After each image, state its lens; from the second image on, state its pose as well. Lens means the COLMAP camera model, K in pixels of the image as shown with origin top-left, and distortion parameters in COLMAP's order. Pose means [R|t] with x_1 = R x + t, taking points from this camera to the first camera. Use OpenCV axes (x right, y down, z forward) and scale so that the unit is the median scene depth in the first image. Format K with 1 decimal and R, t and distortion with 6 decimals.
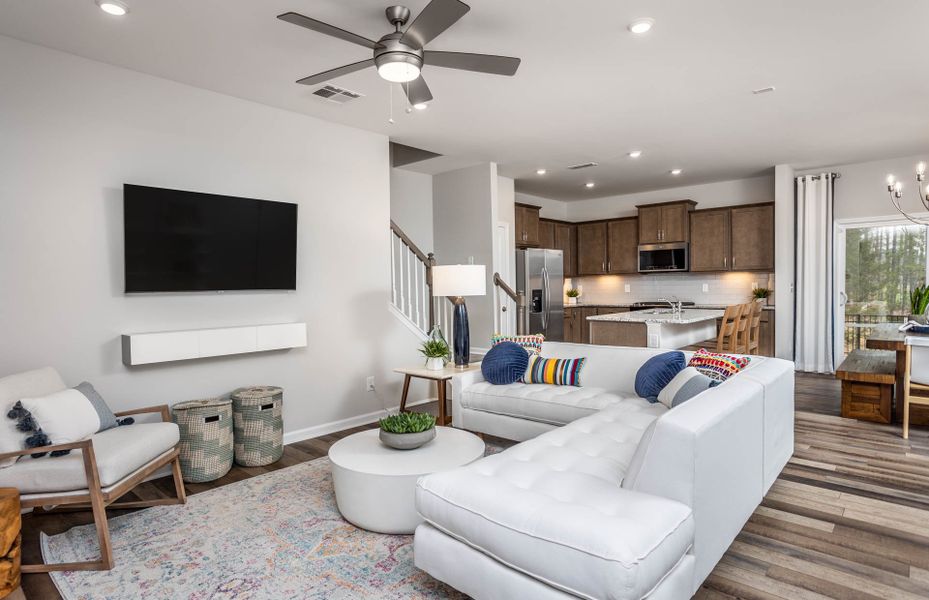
lens RADIAL K [[494.5, 0, 459.8], [0, 494.5, 315.0], [0, 0, 1]] dist [-0.012829, 0.005561]
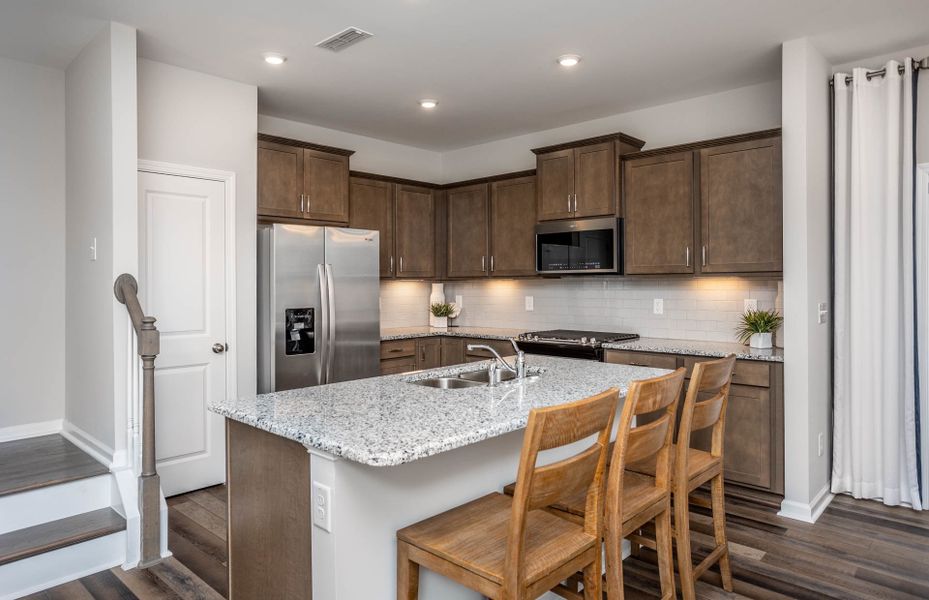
lens RADIAL K [[601.3, 0, 429.9], [0, 601.3, 301.1], [0, 0, 1]] dist [-0.006848, 0.012467]
pose [[0.999511, 0.012359, -0.028737, 0.288659], [-0.013258, 0.999422, -0.031305, -0.039458], [0.028334, 0.031671, 0.999097, 0.382764]]
